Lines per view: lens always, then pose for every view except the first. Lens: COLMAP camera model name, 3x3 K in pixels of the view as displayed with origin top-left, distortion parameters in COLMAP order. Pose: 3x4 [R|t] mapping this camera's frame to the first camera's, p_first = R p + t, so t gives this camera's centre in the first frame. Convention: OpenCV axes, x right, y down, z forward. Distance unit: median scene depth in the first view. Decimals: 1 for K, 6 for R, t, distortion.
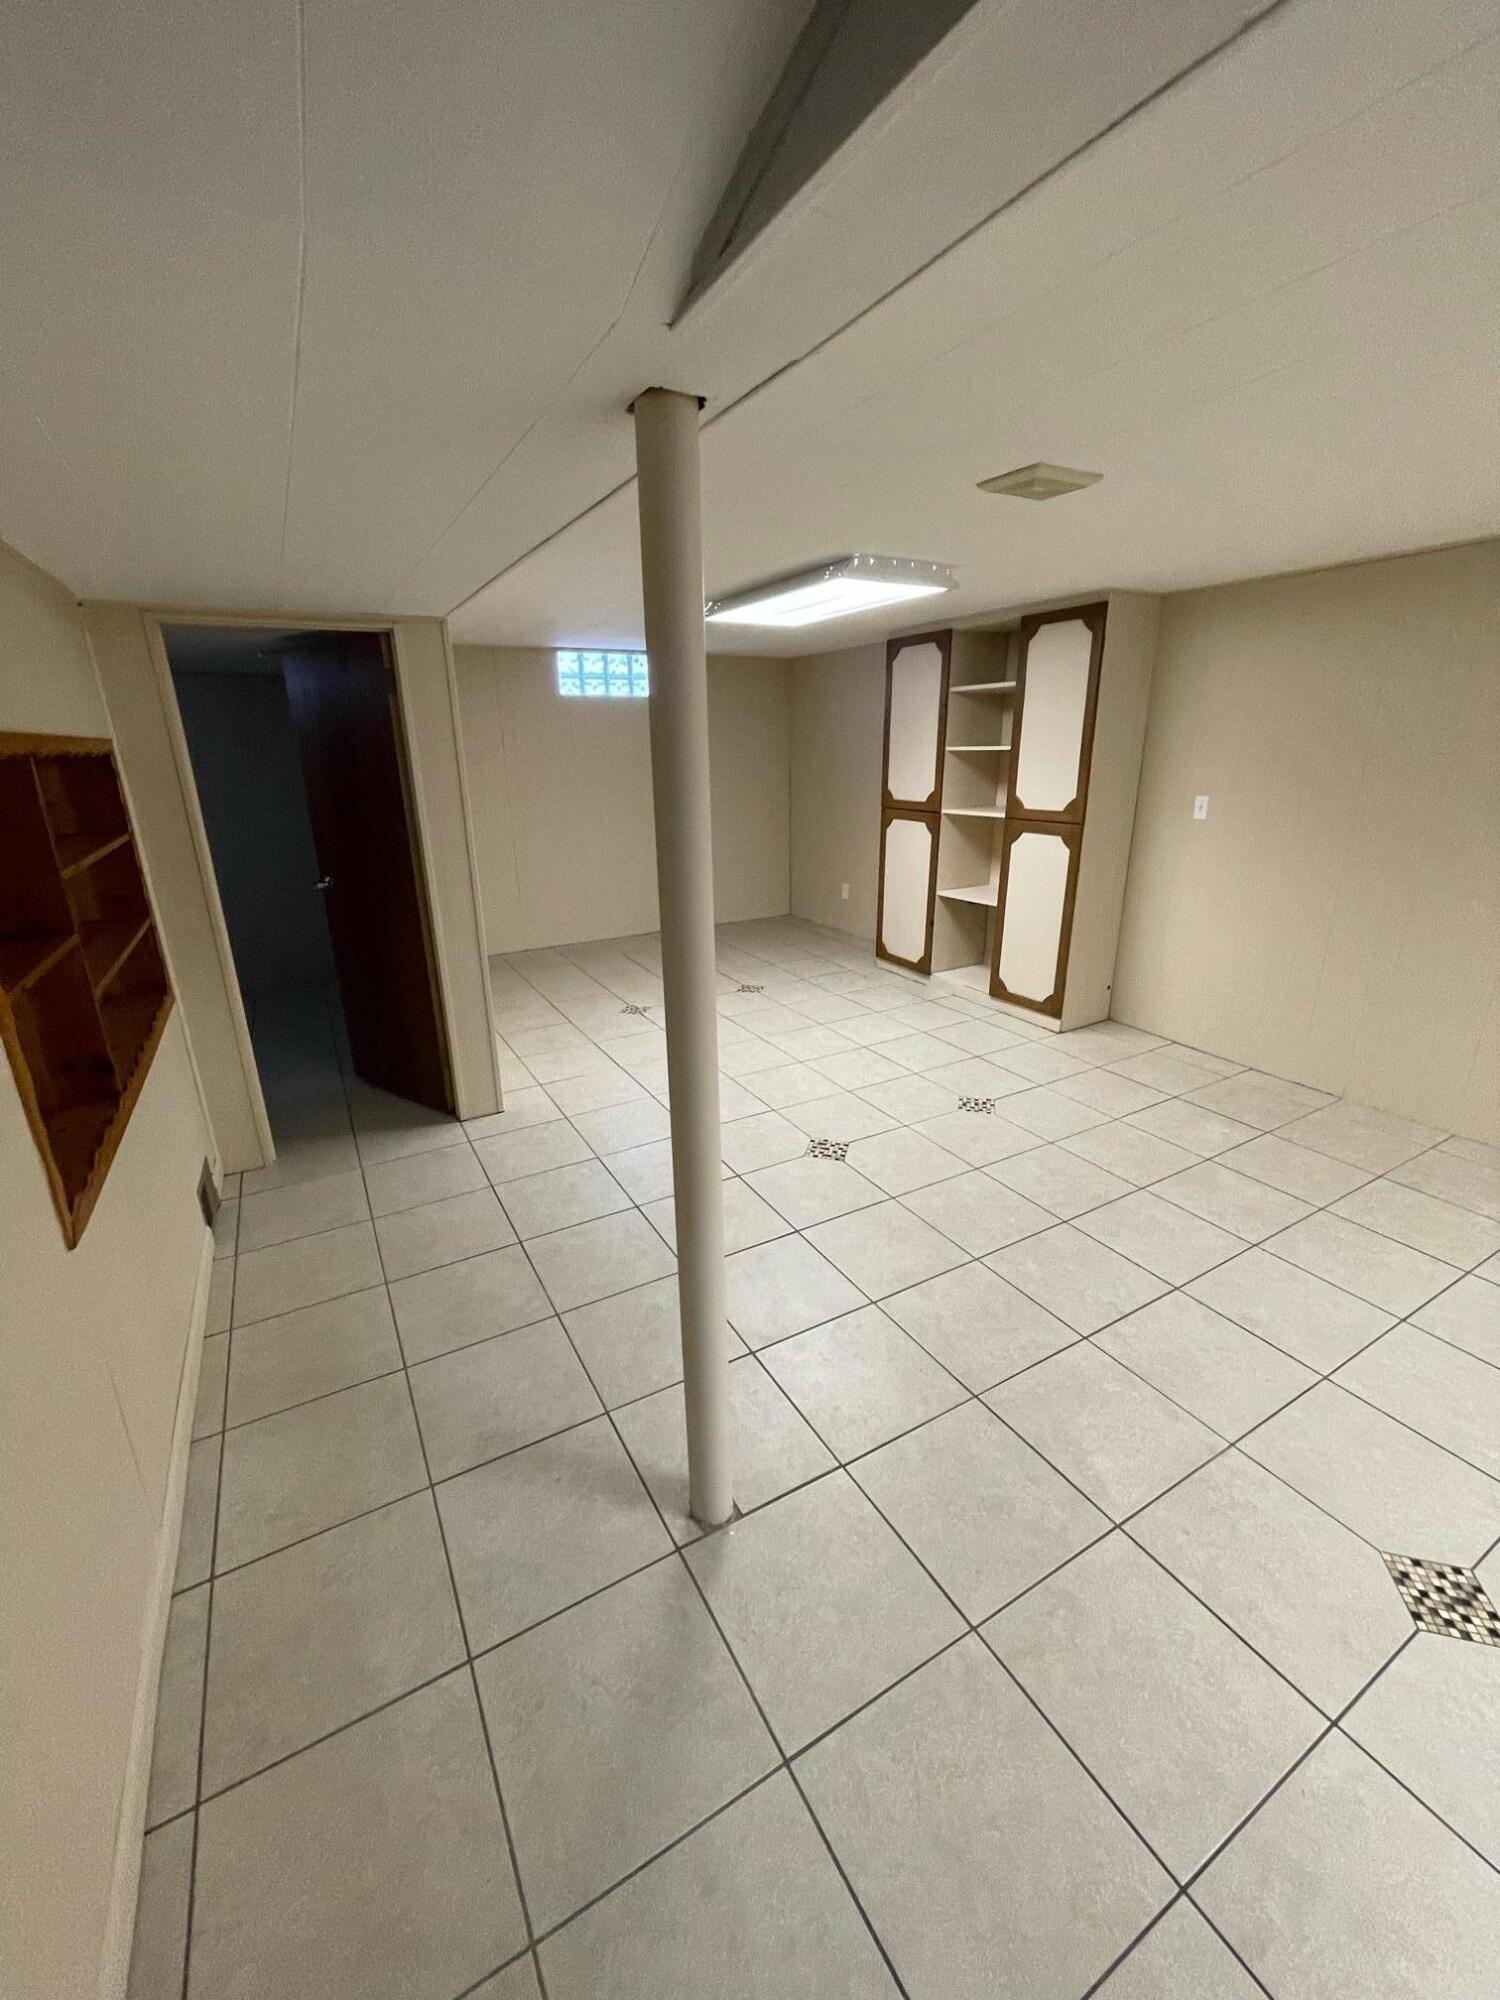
lens RADIAL K [[803.4, 0, 752.9], [0, 803.4, 1000.7], [0, 0, 1]] dist [-0.004775, -0.001092]
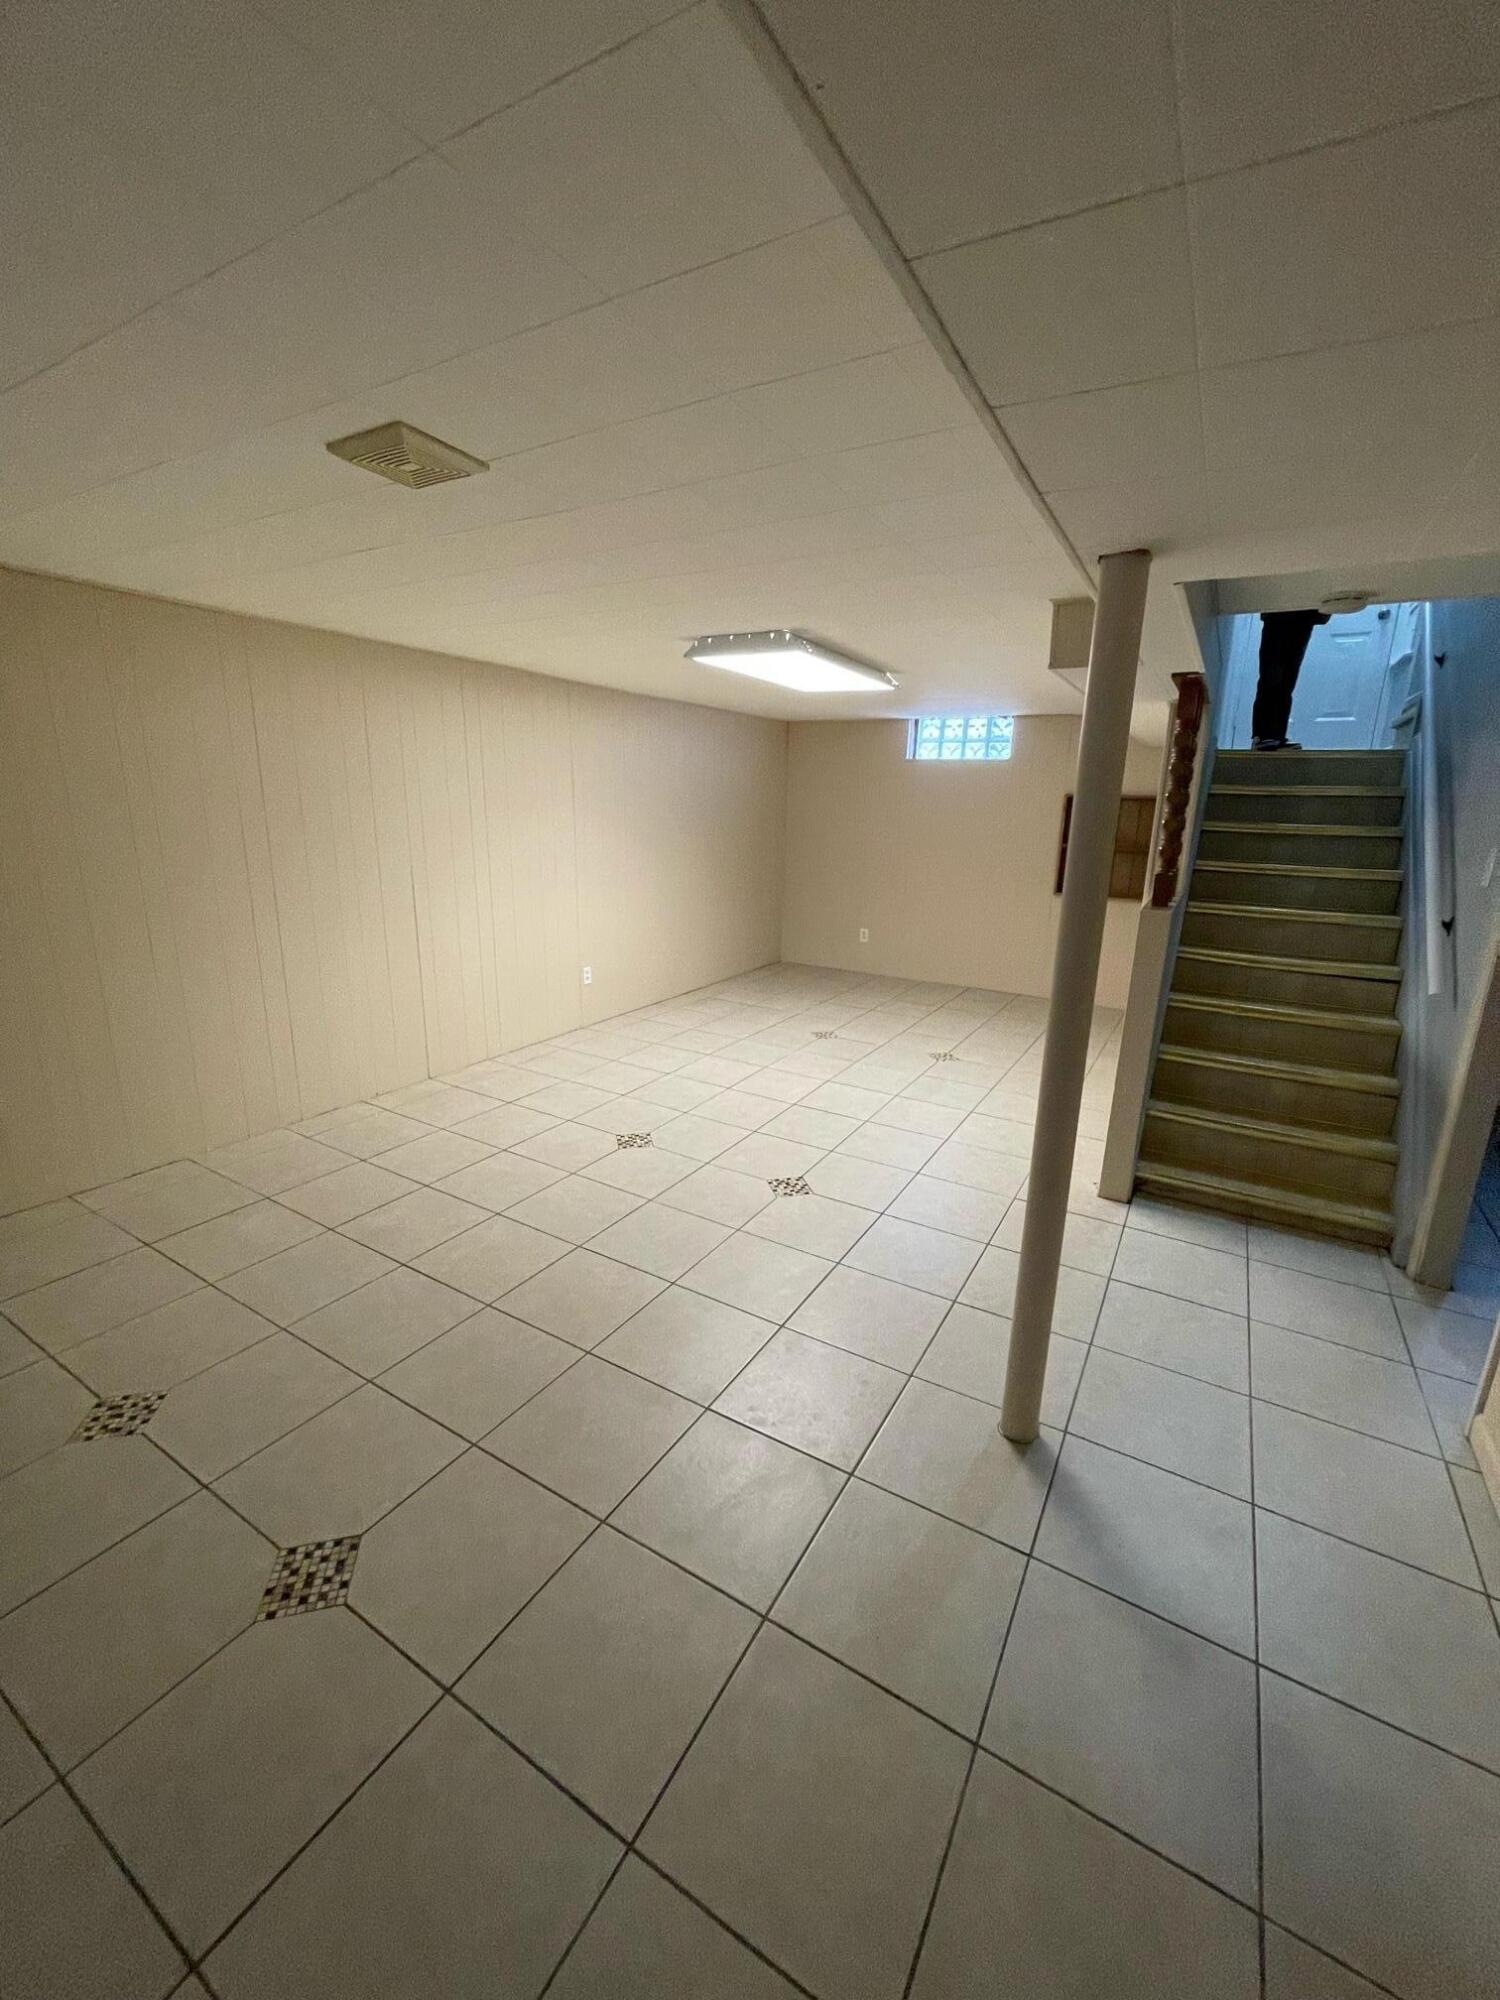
lens RADIAL K [[803.4, 0, 755.4], [0, 803.4, 998.2], [0, 0, 1]] dist [-0.004775, -0.001092]
pose [[0.496031, 0.229951, -0.837303, 0.659896], [-0.299329, 0.950471, 0.083704, -0.082905], [0.815080, 0.209109, 0.540294, 0.265146]]
